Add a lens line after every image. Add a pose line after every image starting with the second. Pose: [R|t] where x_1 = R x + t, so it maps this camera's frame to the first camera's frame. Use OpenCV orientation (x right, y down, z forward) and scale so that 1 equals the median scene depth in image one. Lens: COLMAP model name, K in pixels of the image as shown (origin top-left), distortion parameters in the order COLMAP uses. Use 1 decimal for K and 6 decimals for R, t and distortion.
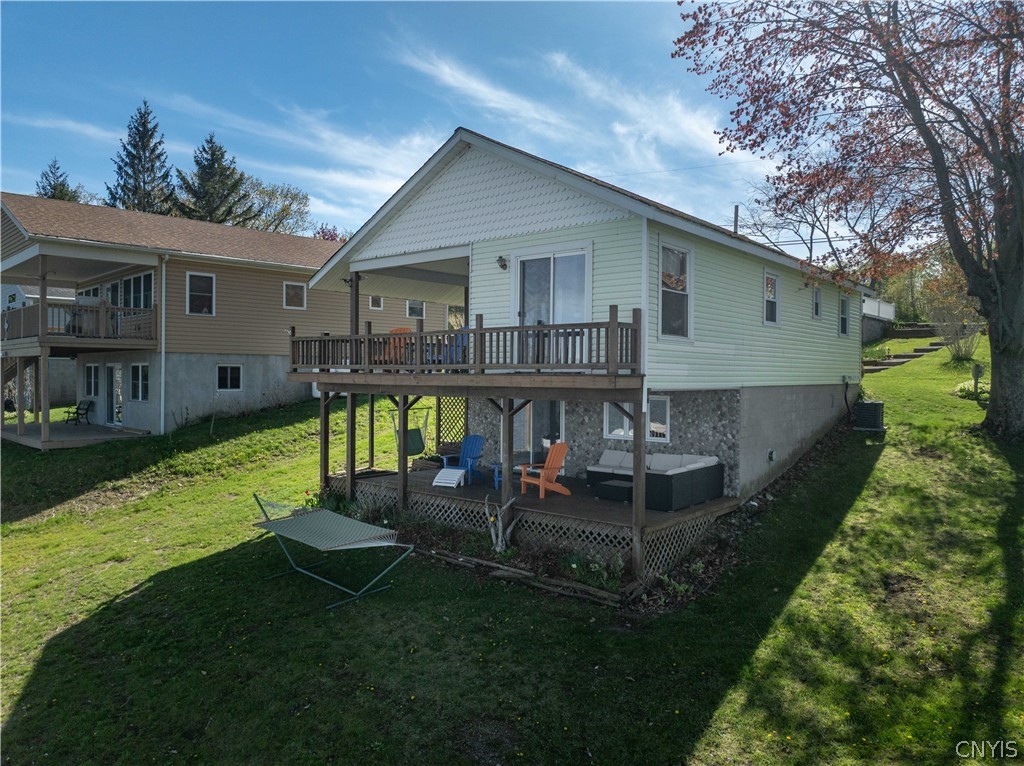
lens RADIAL K [[721.4, 0, 513.6], [0, 721.4, 381.5], [0, 0, 1]] dist [-0.030490, -0.005629]
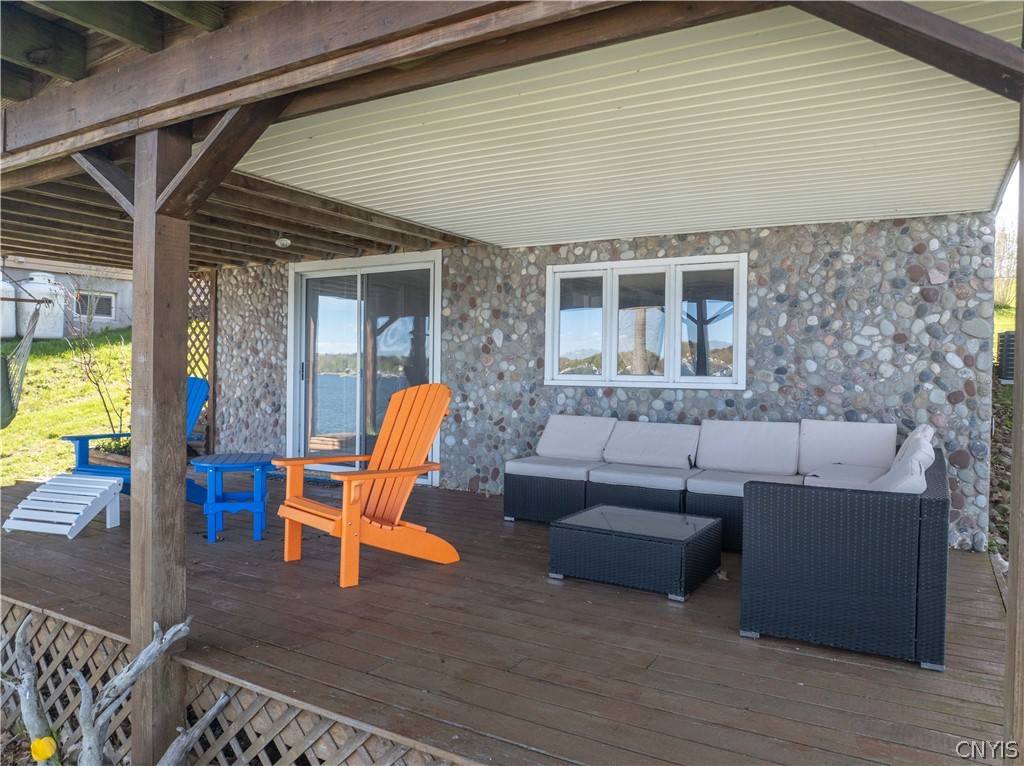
lens RADIAL K [[721.4, 0, 514.0], [0, 721.4, 379.9], [0, 0, 1]] dist [-0.030490, -0.005629]
pose [[0.986305, 0.004652, 0.164869, 0.052126], [-0.005056, 0.999985, 0.002029, 0.081936], [-0.164857, -0.002835, 0.986313, 0.693763]]
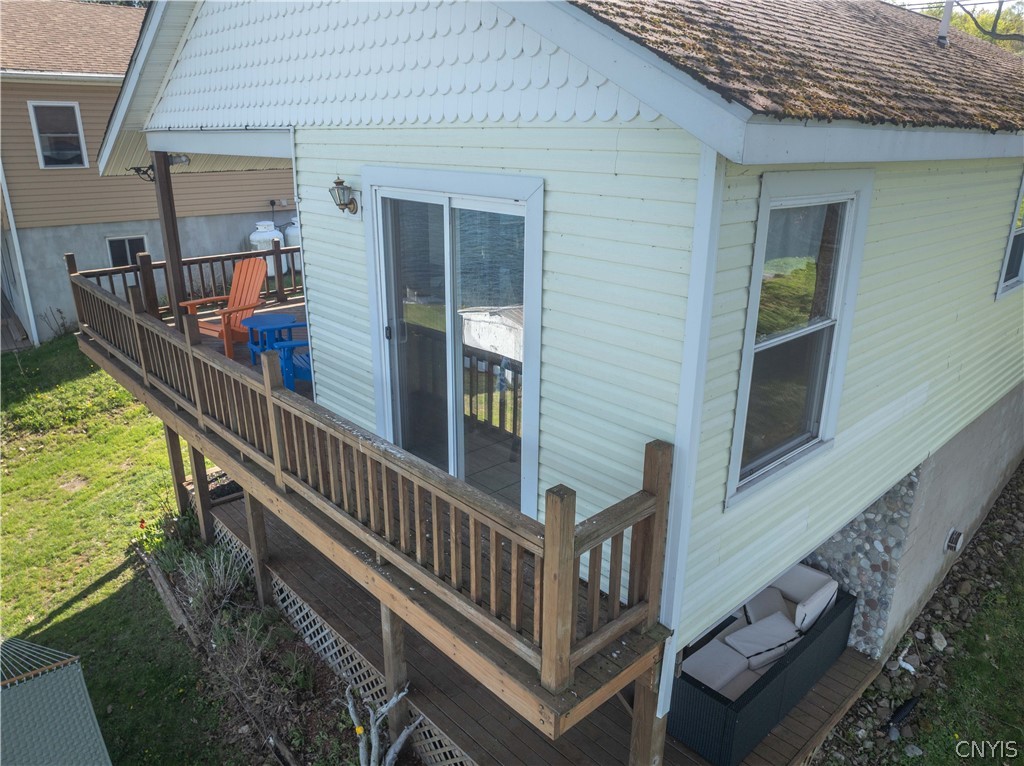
lens RADIAL K [[721.4, 0, 516.2], [0, 721.4, 383.9], [0, 0, 1]] dist [-0.030490, -0.005629]
pose [[0.992096, 0.039334, -0.119157, 0.111068], [0.000641, 0.947998, 0.318274, -0.169106], [0.125479, -0.315835, 0.940480, 0.541708]]
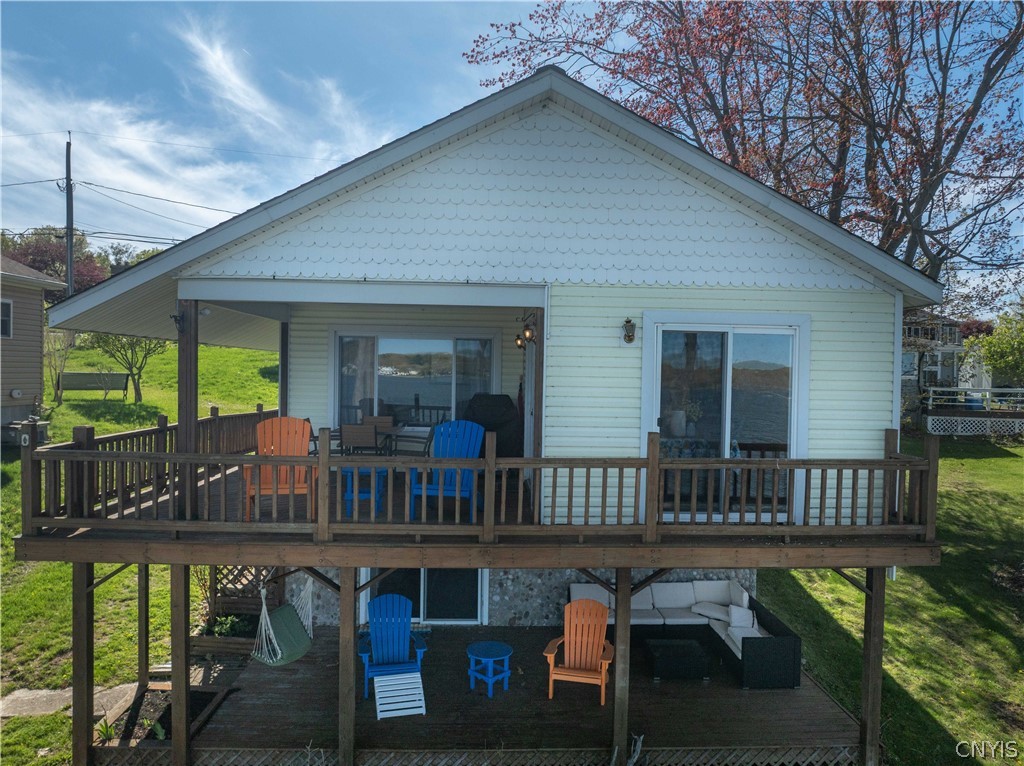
lens RADIAL K [[721.4, 0, 511.2], [0, 721.4, 388.7], [0, 0, 1]] dist [-0.030490, -0.005629]
pose [[0.744316, -0.008224, 0.667777, -0.405532], [-0.004891, 0.999830, 0.017764, -0.113500], [-0.667810, -0.016488, 0.744149, 0.567003]]
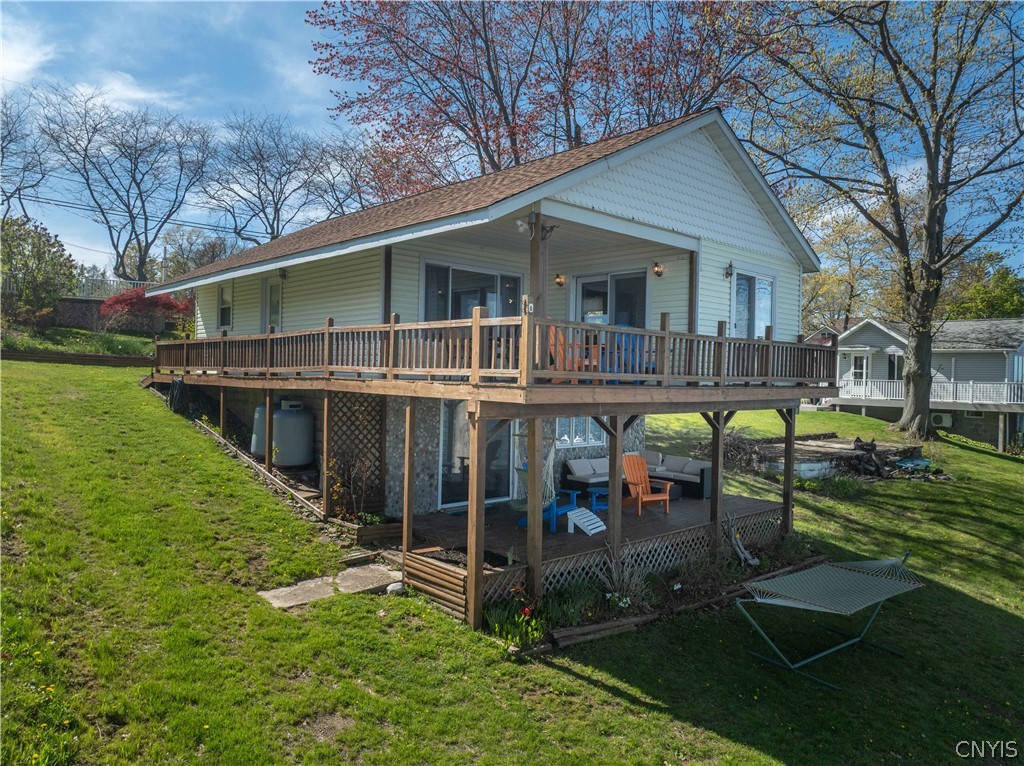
lens RADIAL K [[721.4, 0, 506.7], [0, 721.4, 390.3], [0, 0, 1]] dist [-0.030490, -0.005629]
pose [[0.132701, -0.025454, 0.990829, -0.889313], [-0.007504, 0.999616, 0.026684, -0.025136], [-0.991128, -0.010976, 0.132459, 1.028044]]
